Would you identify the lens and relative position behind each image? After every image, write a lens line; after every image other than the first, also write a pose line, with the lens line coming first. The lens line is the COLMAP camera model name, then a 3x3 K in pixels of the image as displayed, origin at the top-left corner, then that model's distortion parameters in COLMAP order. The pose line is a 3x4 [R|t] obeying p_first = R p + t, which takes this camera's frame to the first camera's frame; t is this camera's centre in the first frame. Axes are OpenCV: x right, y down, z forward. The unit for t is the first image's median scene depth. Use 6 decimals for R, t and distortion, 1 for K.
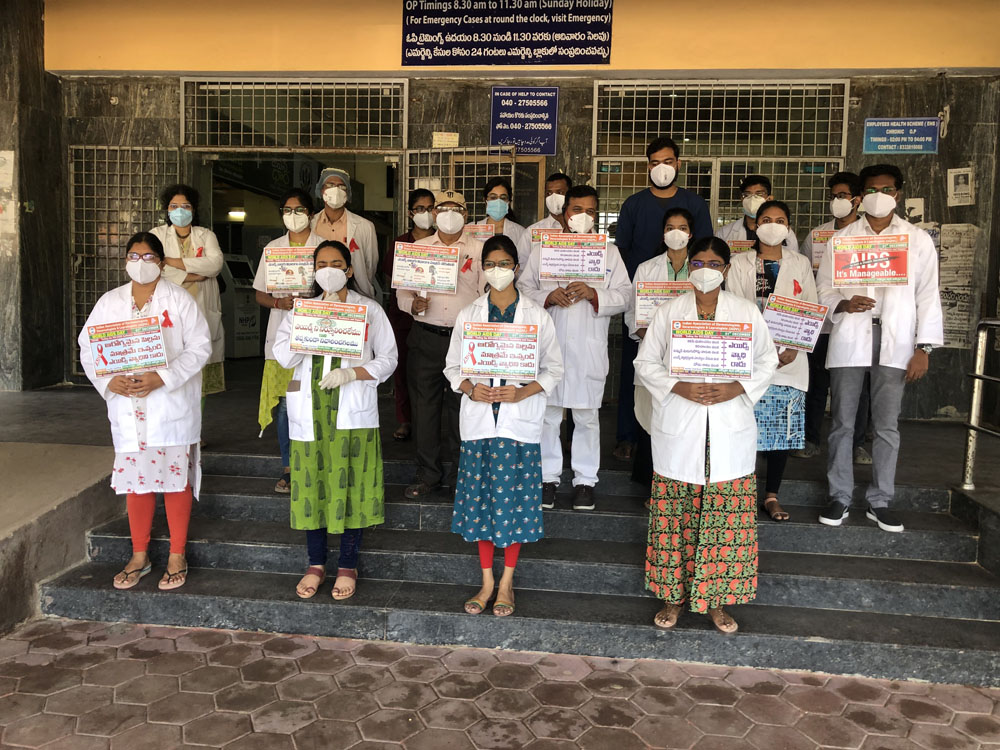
lens RADIAL K [[823.9, 0, 505.8], [0, 823.9, 355.5], [0, 0, 1]] dist [0.015312, 0.010390]
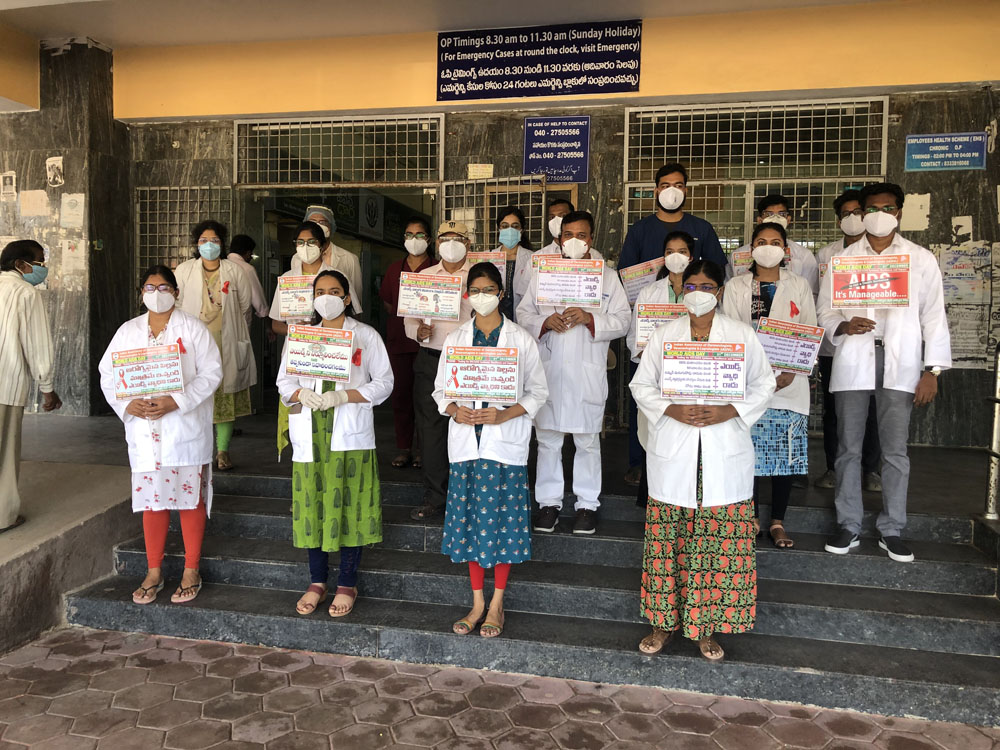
lens RADIAL K [[824.6, 0, 502.6], [0, 824.6, 356.9], [0, 0, 1]] dist [0.017671, 0.007351]
pose [[0.994297, -0.006559, -0.106449, 0.113745], [0.003042, 0.999445, -0.033165, 0.006173], [0.106607, 0.032652, 0.993765, -0.013689]]
